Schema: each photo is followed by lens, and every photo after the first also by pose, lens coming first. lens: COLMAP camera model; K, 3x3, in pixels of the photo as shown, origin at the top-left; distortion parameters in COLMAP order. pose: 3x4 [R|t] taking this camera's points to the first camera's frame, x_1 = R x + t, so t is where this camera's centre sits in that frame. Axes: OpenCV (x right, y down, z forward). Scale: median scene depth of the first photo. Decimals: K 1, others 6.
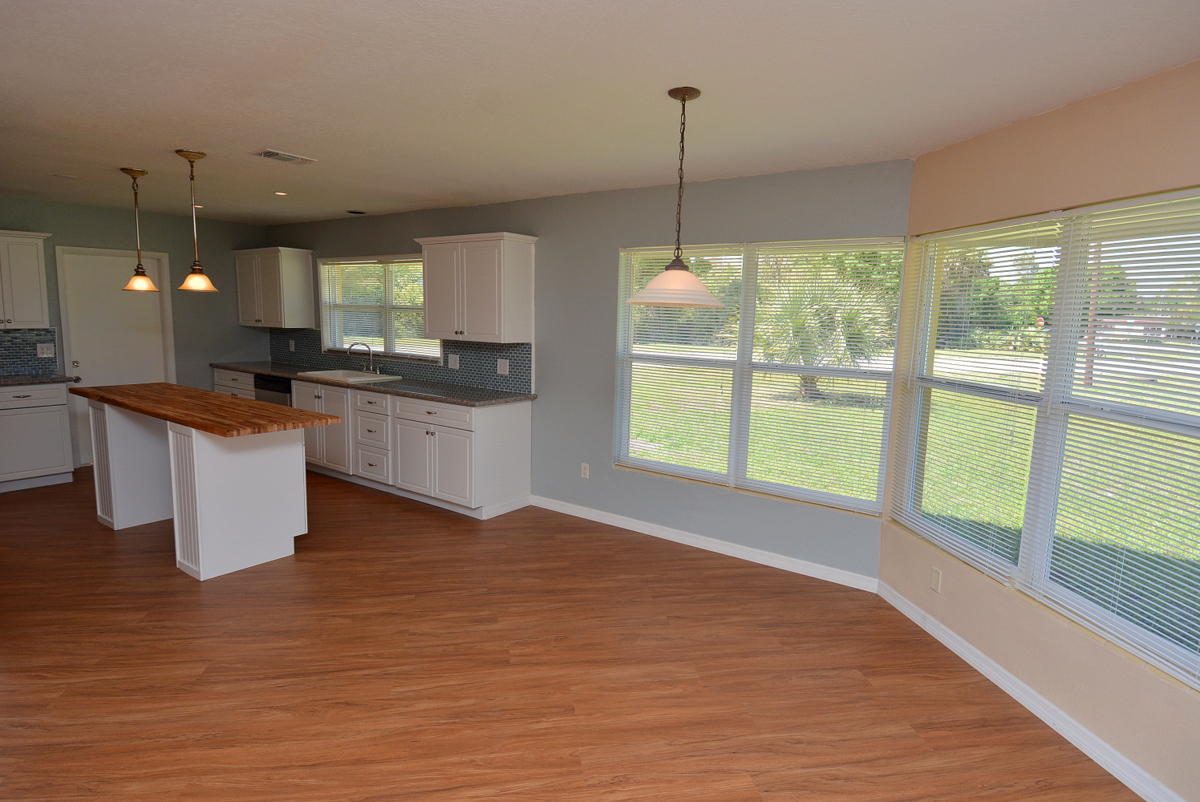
lens RADIAL K [[634.5, 0, 603.9], [0, 634.5, 400.9], [0, 0, 1]] dist [0.053877, -0.059094]
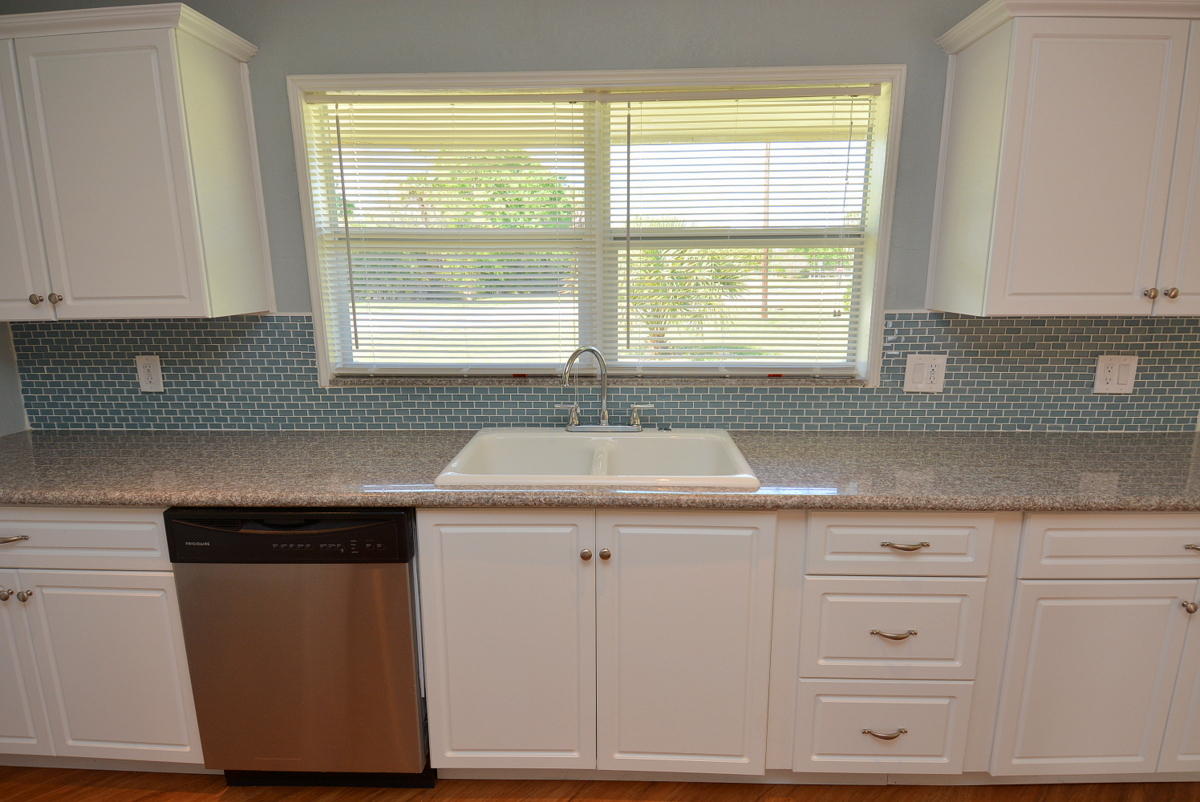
lens RADIAL K [[634.5, 0, 603.9], [0, 634.5, 400.9], [0, 0, 1]] dist [0.053877, -0.059094]
pose [[0.840991, -0.141609, 0.522188, -0.641749], [0.106352, 0.989578, 0.097076, -0.110842], [-0.530493, -0.026105, 0.847287, 0.851501]]
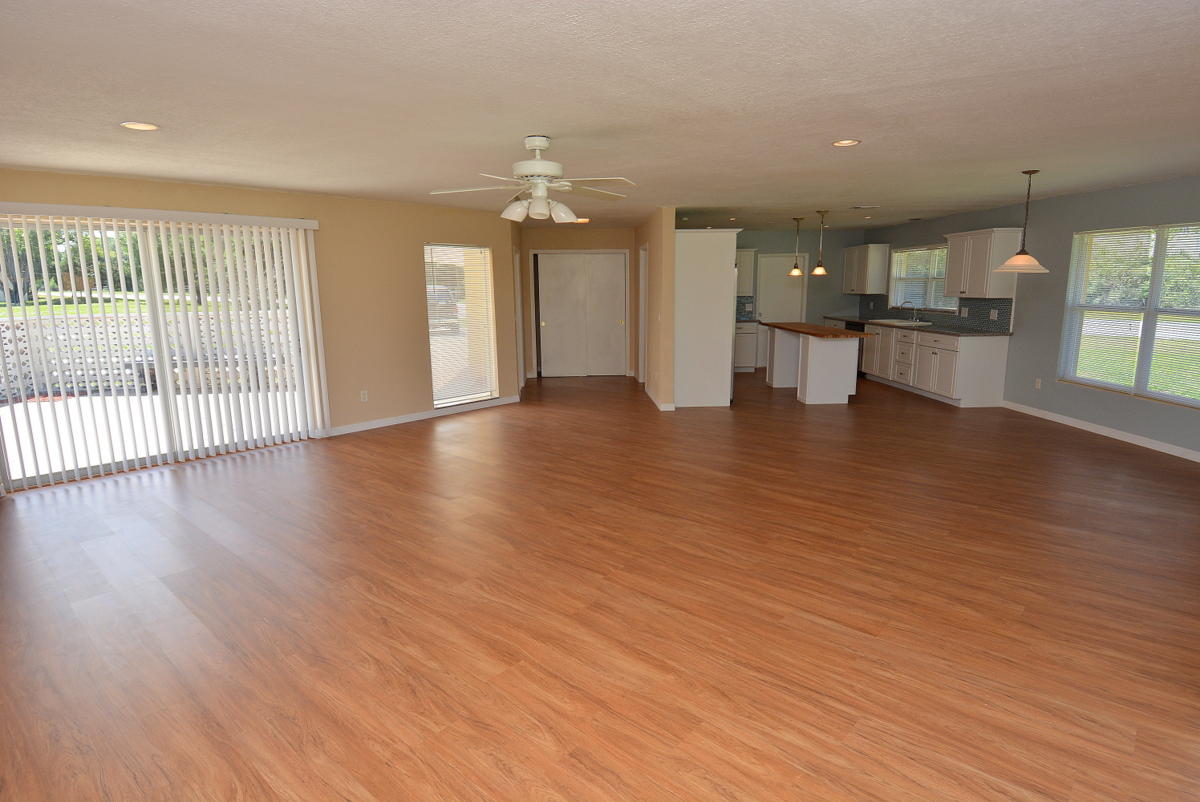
lens RADIAL K [[634.5, 0, 603.9], [0, 634.5, 400.9], [0, 0, 1]] dist [0.053877, -0.059094]
pose [[0.628756, 0.108477, -0.769999, 0.463995], [-0.078777, 0.994013, 0.075709, 0.109828], [0.773602, 0.013056, 0.633537, -0.692626]]
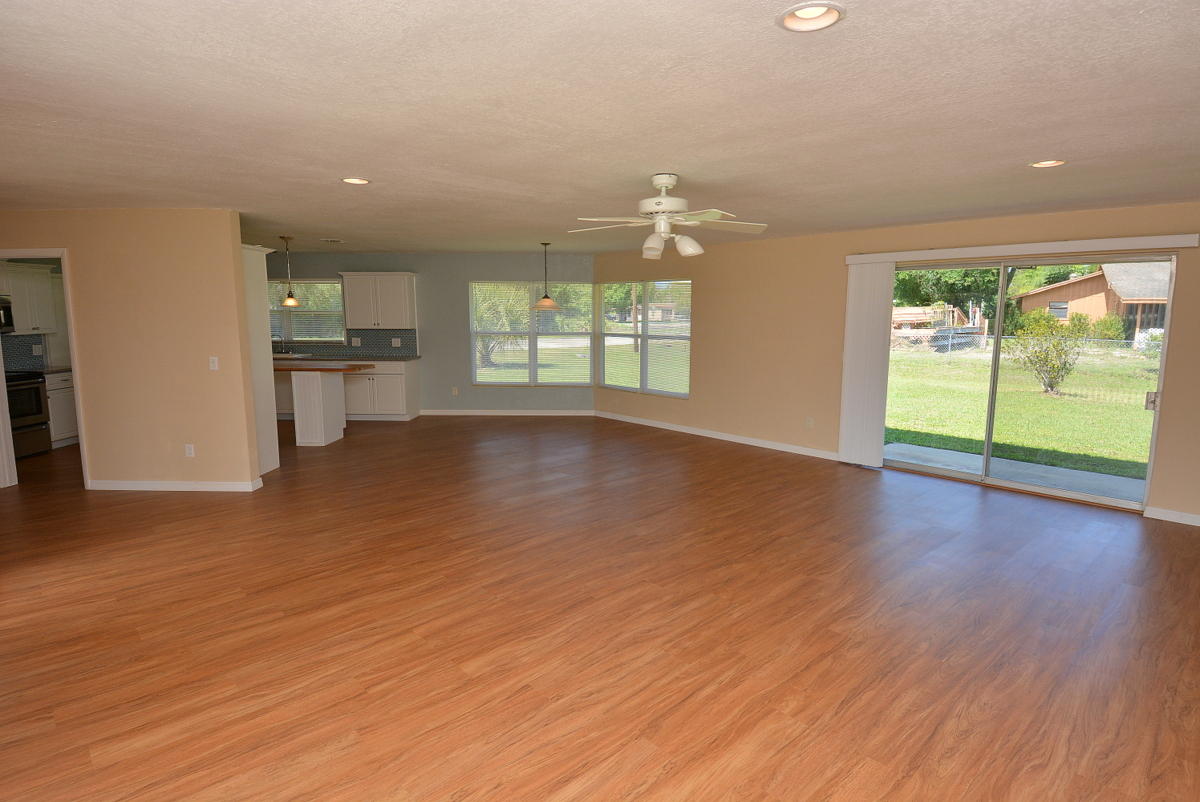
lens RADIAL K [[634.5, 0, 603.9], [0, 634.5, 400.9], [0, 0, 1]] dist [0.053877, -0.059094]
pose [[0.831993, -0.103129, 0.545117, -0.690633], [0.095730, 0.994519, 0.042040, 0.095225], [-0.546465, 0.017207, 0.837305, -0.872212]]
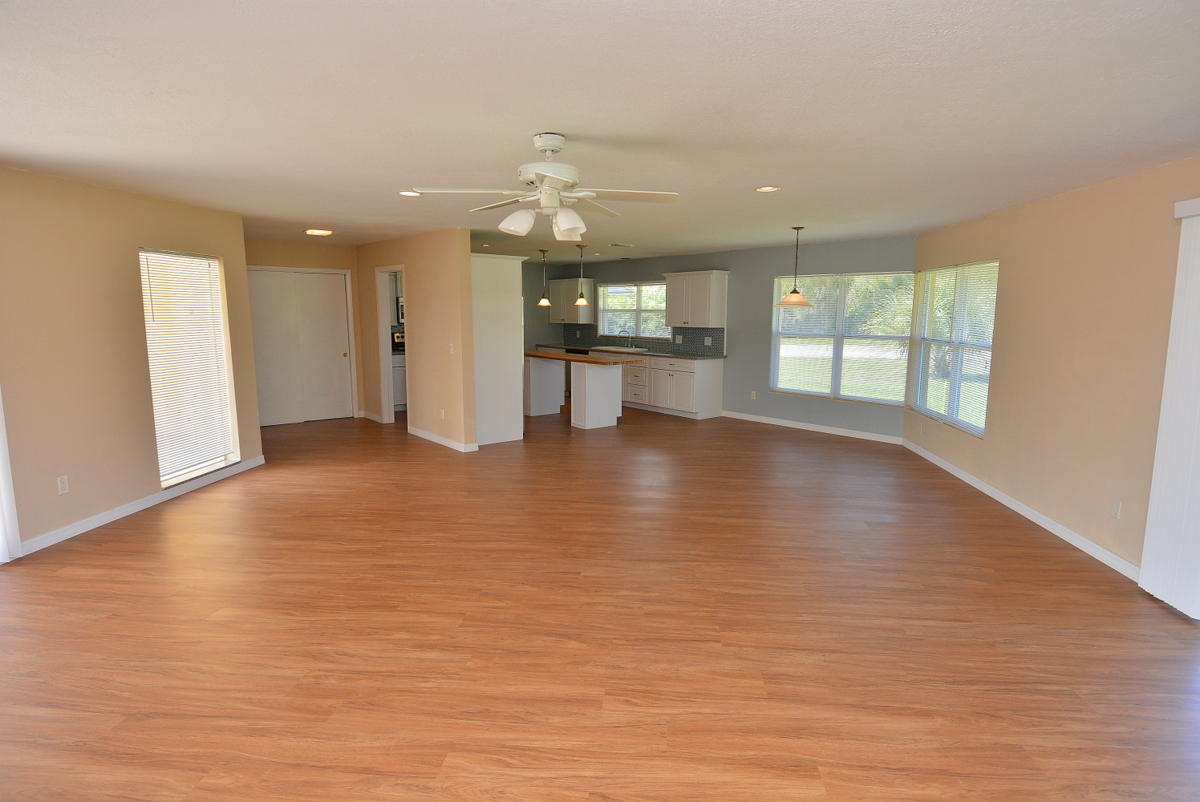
lens RADIAL K [[634.5, 0, 603.9], [0, 634.5, 400.9], [0, 0, 1]] dist [0.053877, -0.059094]
pose [[0.967657, 0.013698, -0.251898, 0.015250], [-0.013362, 0.999906, 0.003046, 0.118983], [0.251917, 0.000419, 0.967749, -0.863826]]
